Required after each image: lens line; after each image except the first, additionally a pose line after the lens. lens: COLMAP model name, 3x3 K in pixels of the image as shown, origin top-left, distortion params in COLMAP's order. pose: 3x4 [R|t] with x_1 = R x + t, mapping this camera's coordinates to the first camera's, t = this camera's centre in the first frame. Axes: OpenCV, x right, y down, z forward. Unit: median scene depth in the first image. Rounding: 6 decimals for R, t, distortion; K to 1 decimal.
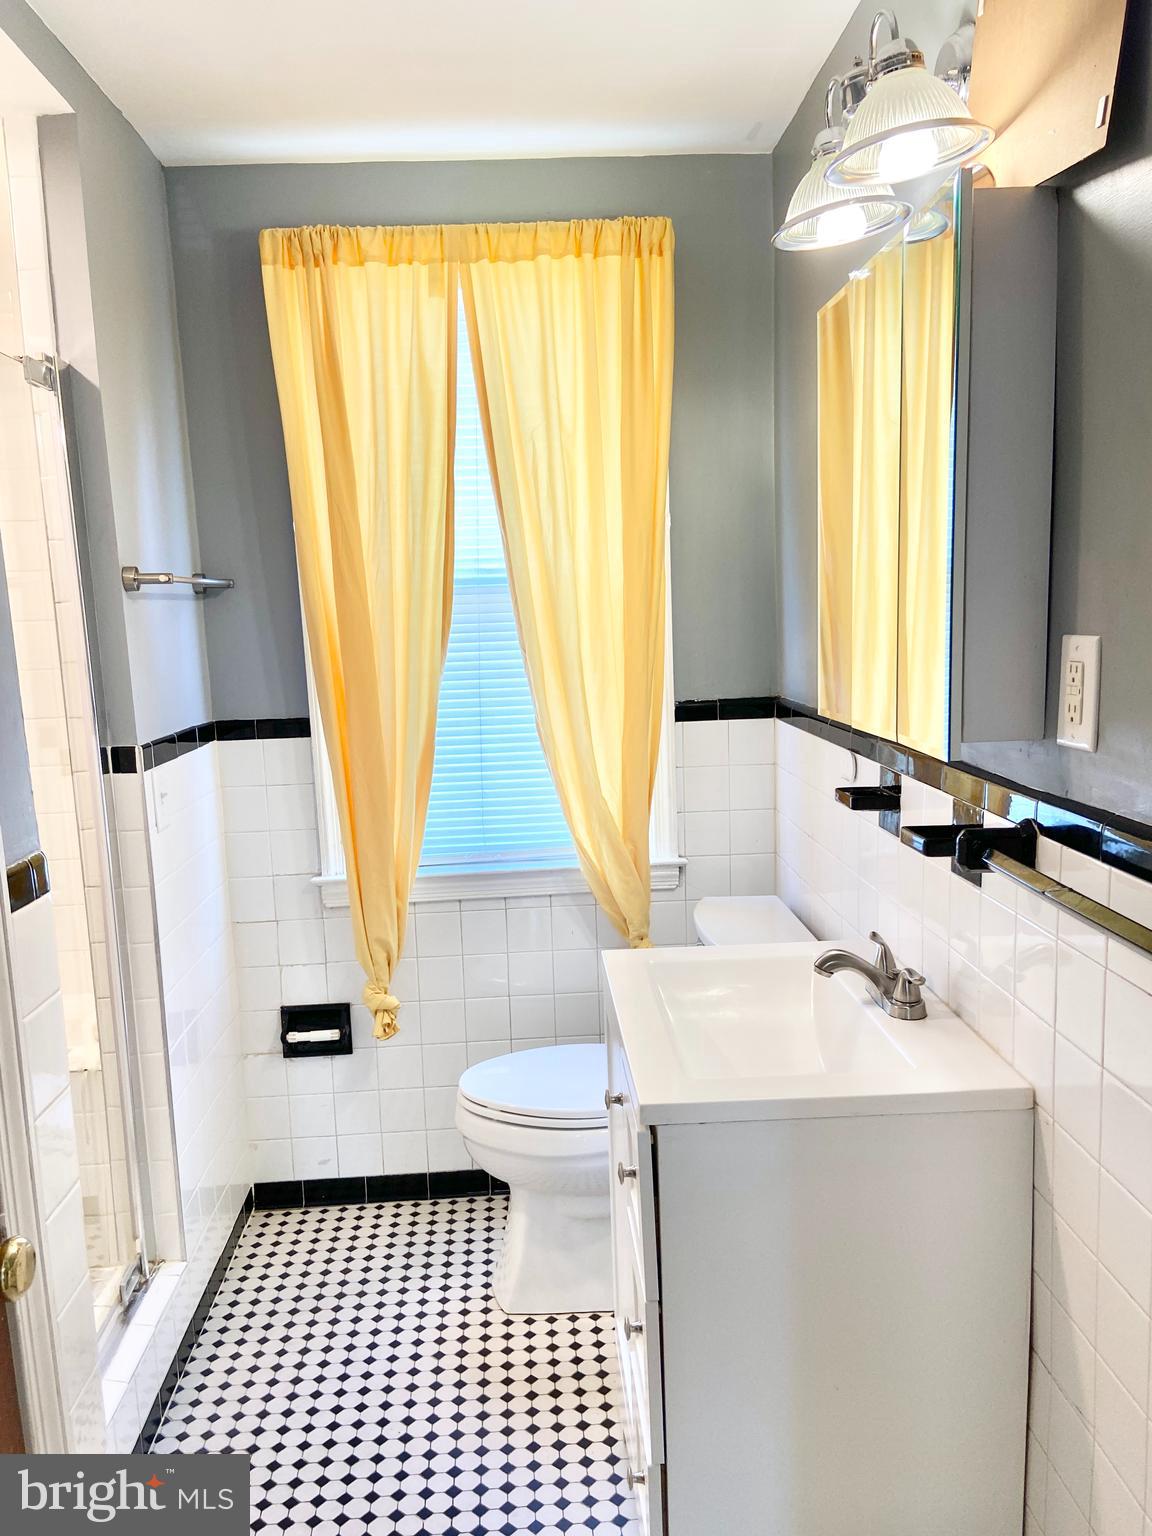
lens RADIAL K [[1136.7, 0, 567.0], [0, 1136.7, 769.3], [0, 0, 1]] dist [0.097191, -0.133274]
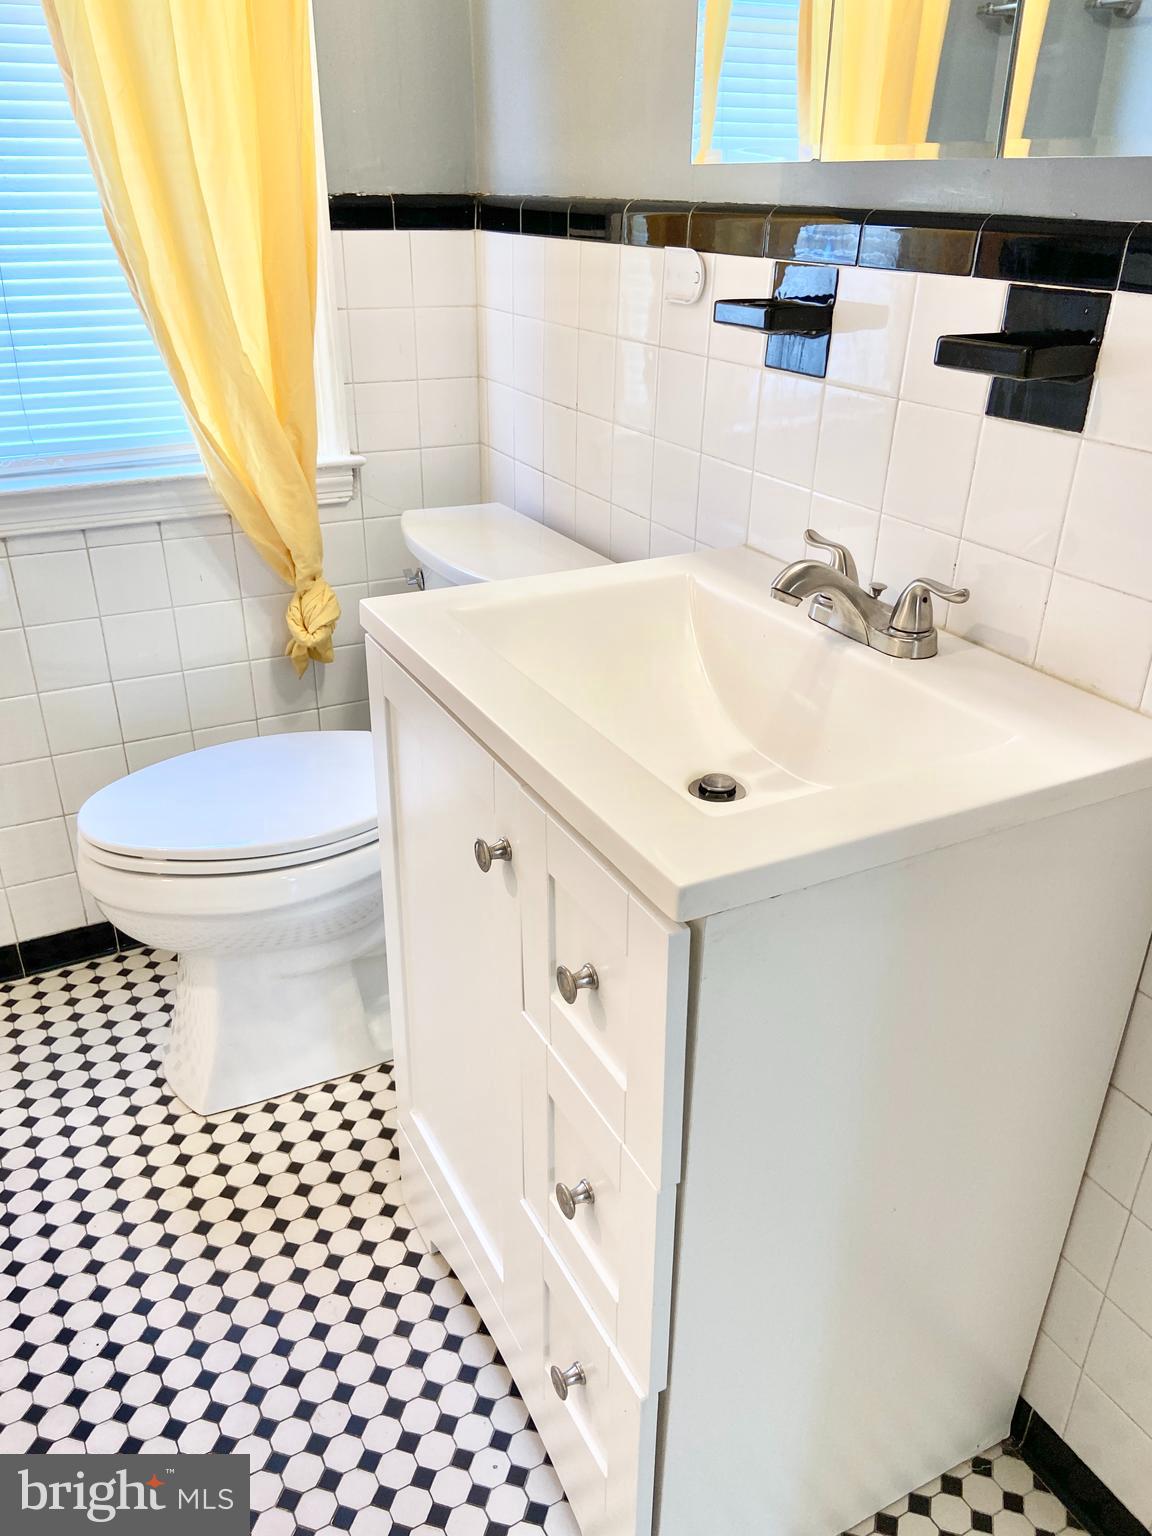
lens RADIAL K [[1136.7, 0, 567.0], [0, 1136.7, 769.3], [0, 0, 1]] dist [0.097191, -0.133274]
pose [[0.902911, -0.150513, 0.402612, -0.094475], [0.016765, 0.948305, 0.316918, 0.043286], [-0.429499, -0.279399, 0.858759, 0.322606]]
